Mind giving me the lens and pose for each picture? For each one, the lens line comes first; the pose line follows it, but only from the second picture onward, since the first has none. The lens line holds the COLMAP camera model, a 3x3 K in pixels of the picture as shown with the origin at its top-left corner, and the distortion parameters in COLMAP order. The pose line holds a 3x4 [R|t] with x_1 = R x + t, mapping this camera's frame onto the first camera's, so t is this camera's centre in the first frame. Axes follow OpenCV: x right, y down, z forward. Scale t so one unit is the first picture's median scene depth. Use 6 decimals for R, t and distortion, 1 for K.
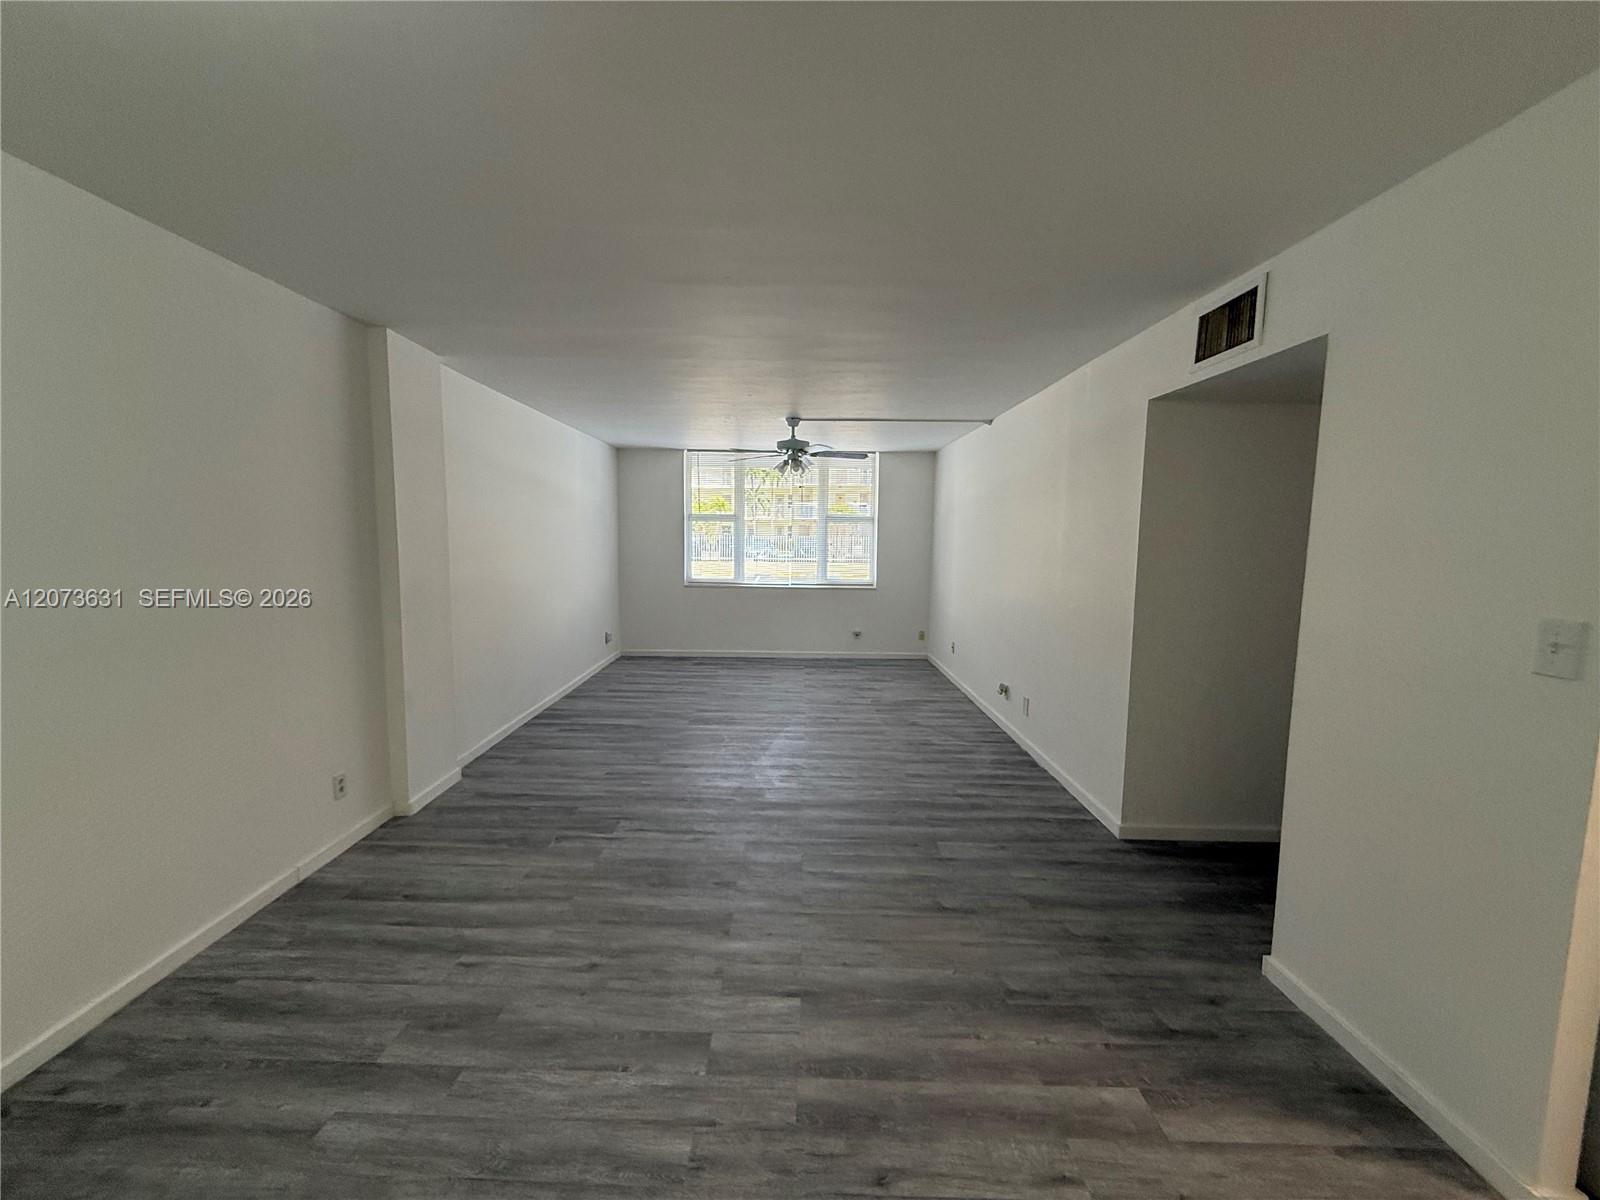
lens RADIAL K [[639.1, 0, 797.1], [0, 639.1, 599.7], [0, 0, 1]] dist [-0.001647, 0.000465]
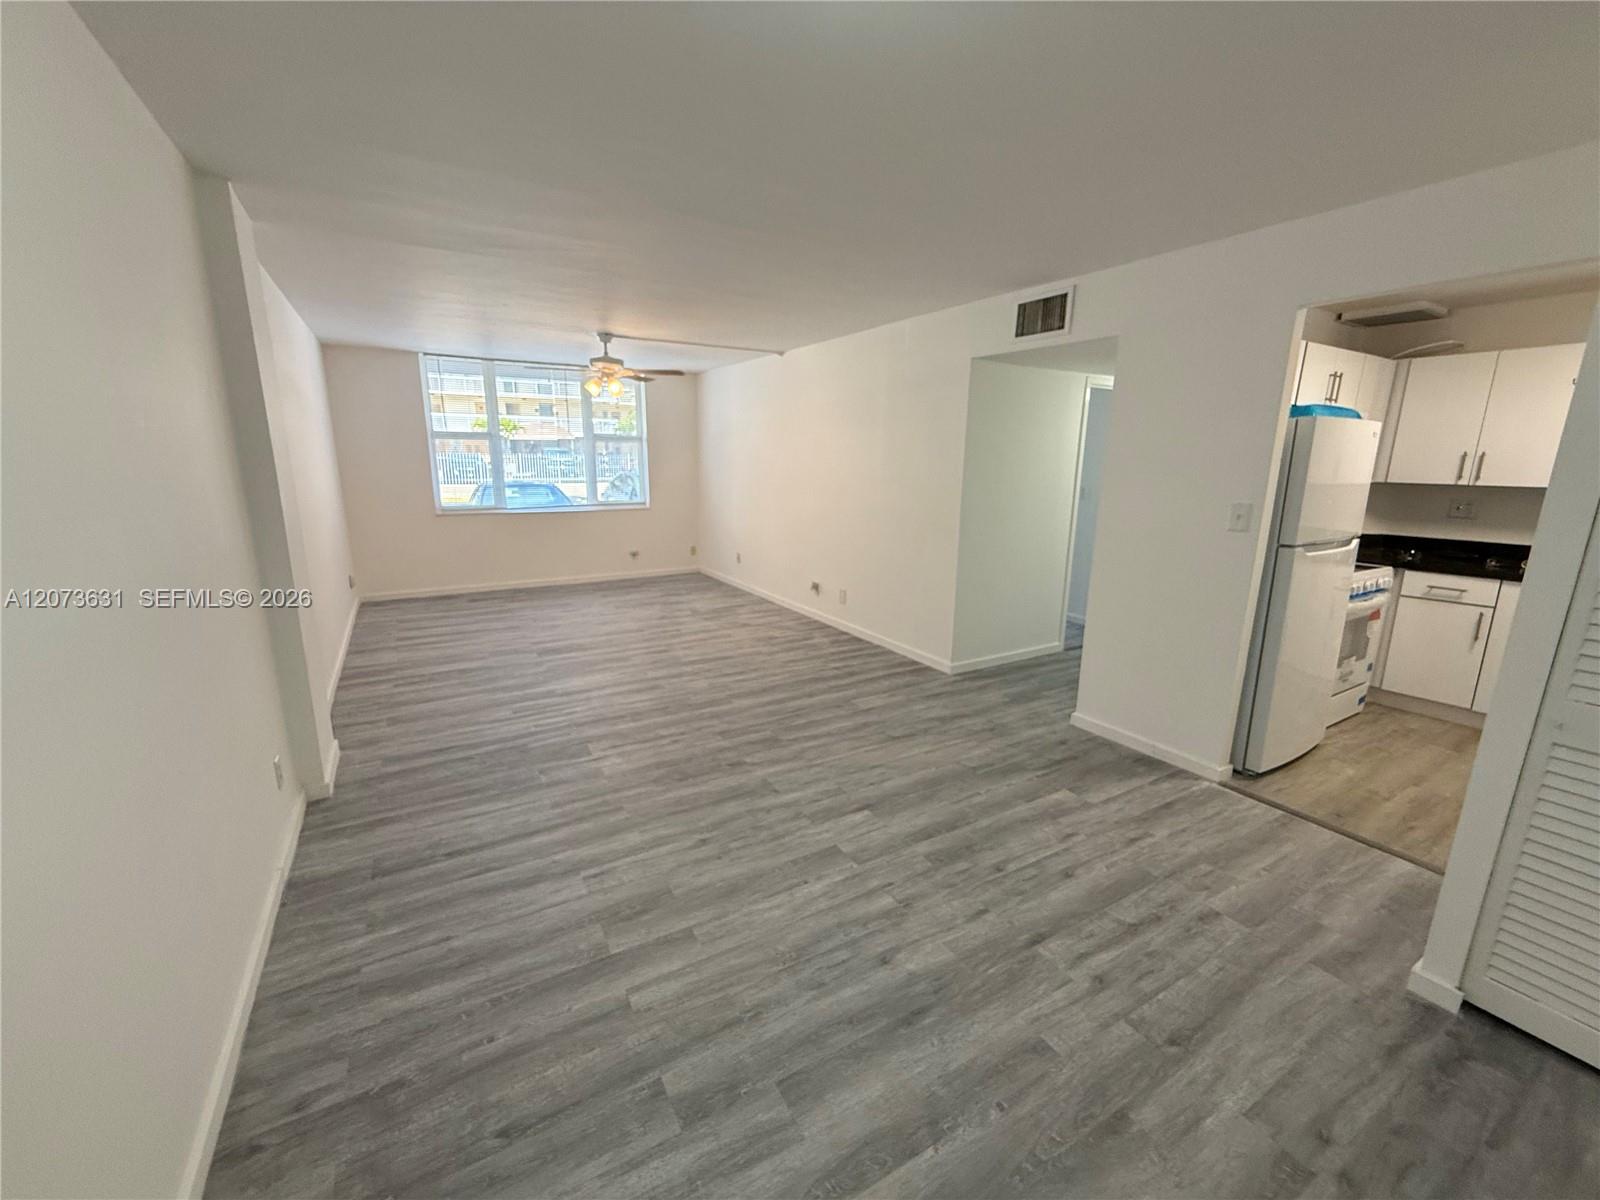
lens RADIAL K [[639.1, 0, 797.1], [0, 639.1, 599.7], [0, 0, 1]] dist [-0.001647, 0.000465]
pose [[0.856687, -0.117055, 0.502380, -0.614052], [0.051727, 0.988498, 0.142114, -0.015991], [-0.513236, -0.095761, 0.852888, -0.034918]]
